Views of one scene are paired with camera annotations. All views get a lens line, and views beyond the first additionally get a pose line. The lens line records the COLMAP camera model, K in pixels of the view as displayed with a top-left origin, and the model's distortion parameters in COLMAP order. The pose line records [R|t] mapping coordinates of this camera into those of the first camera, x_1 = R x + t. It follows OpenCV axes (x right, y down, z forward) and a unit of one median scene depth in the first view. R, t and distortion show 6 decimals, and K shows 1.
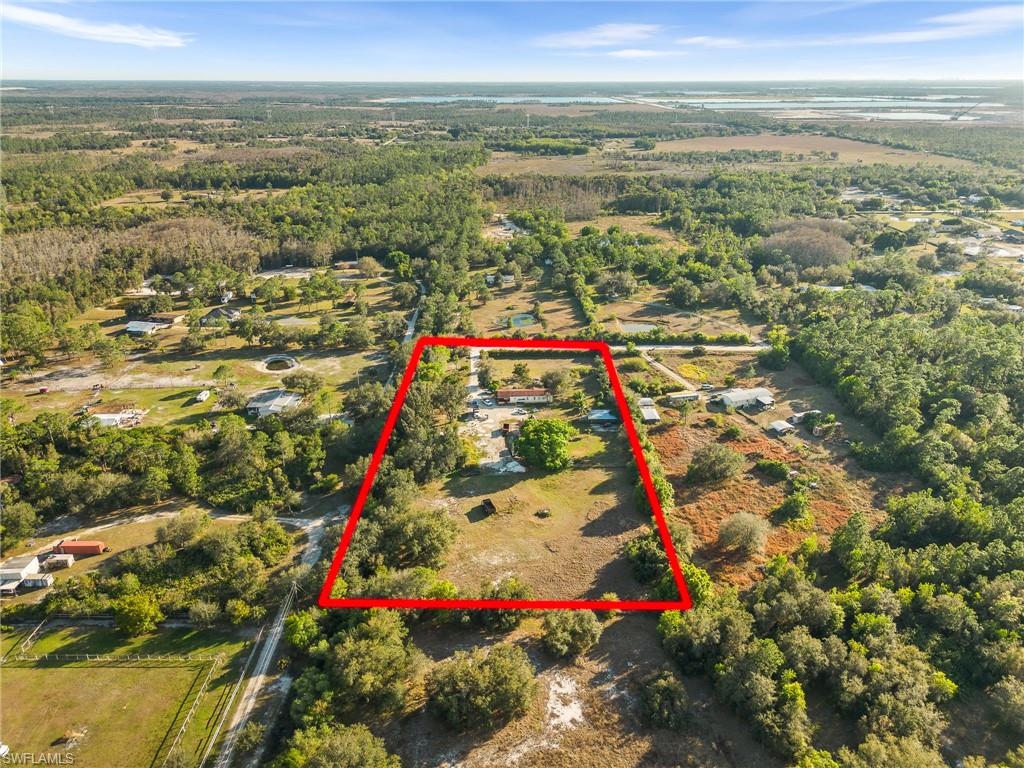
lens RADIAL K [[740.4, 0, 512.5], [0, 740.4, 384.1], [0, 0, 1]] dist [0.008801, 0.002593]
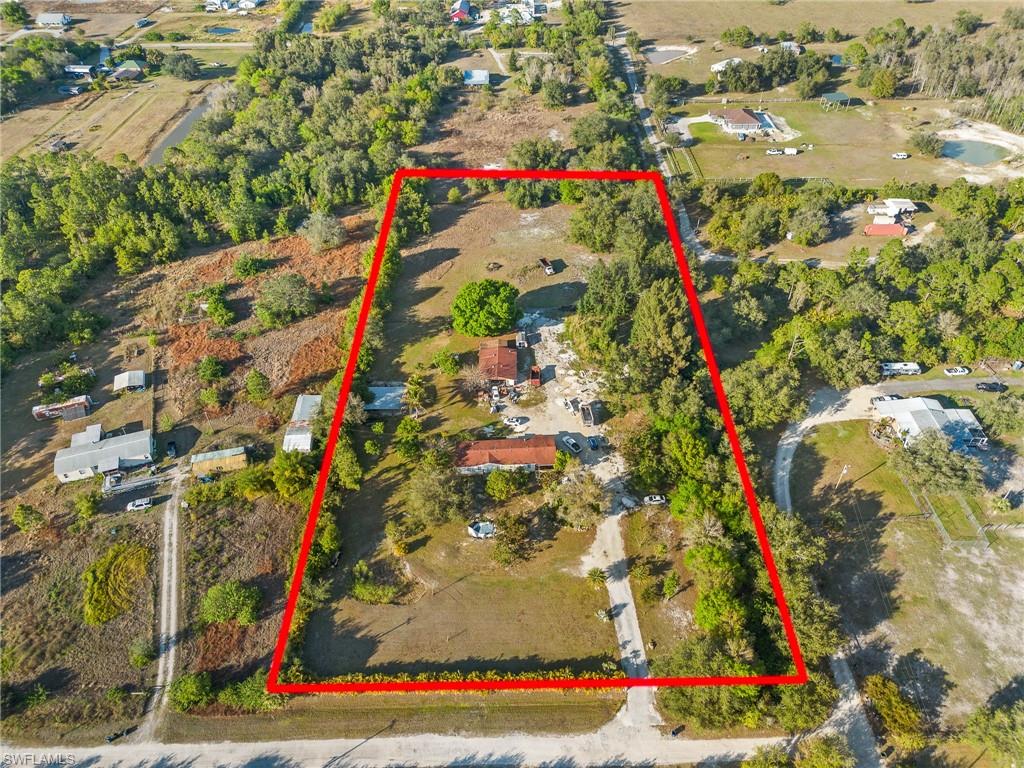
lens RADIAL K [[740.4, 0, 513.7], [0, 740.4, 383.5], [0, 0, 1]] dist [0.008801, 0.002593]
pose [[-0.999922, 0.011623, 0.004556, 0.008883], [0.009482, 0.469793, 0.882726, -0.585576], [0.008120, 0.882700, -0.469866, 1.432798]]
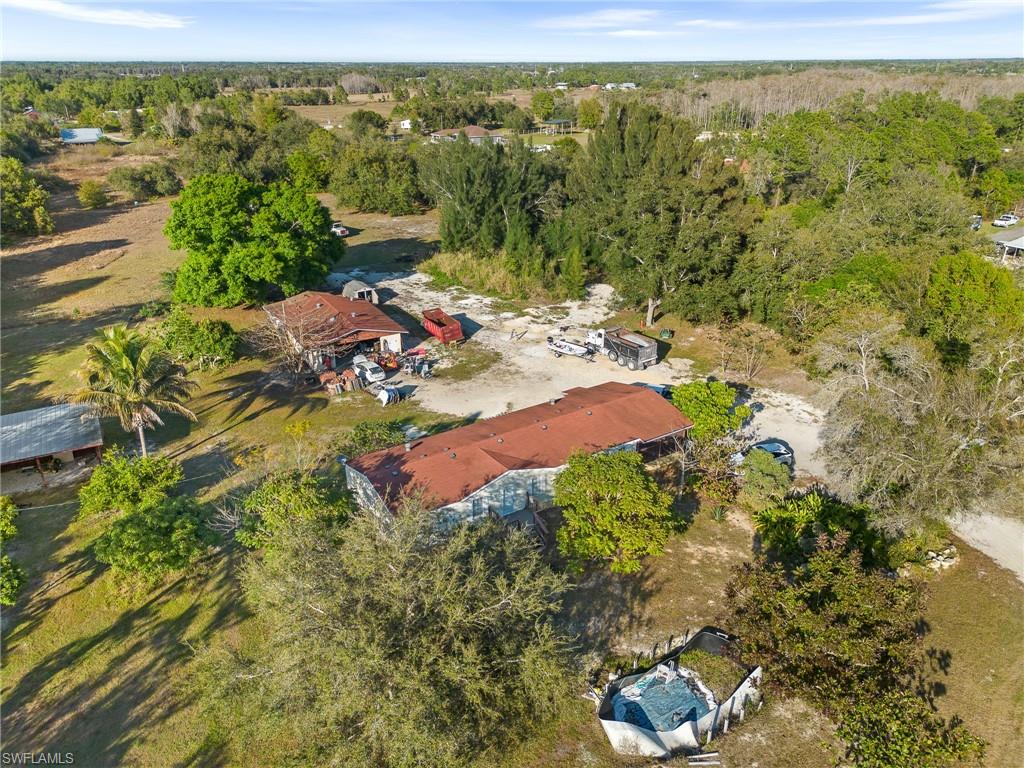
lens RADIAL K [[740.4, 0, 512.0], [0, 740.4, 384.9], [0, 0, 1]] dist [0.008801, 0.002593]
pose [[-0.859456, 0.194475, -0.472774, 0.110175], [-0.191766, 0.734631, 0.650802, -0.111511], [0.473879, 0.649998, -0.594089, 1.280326]]
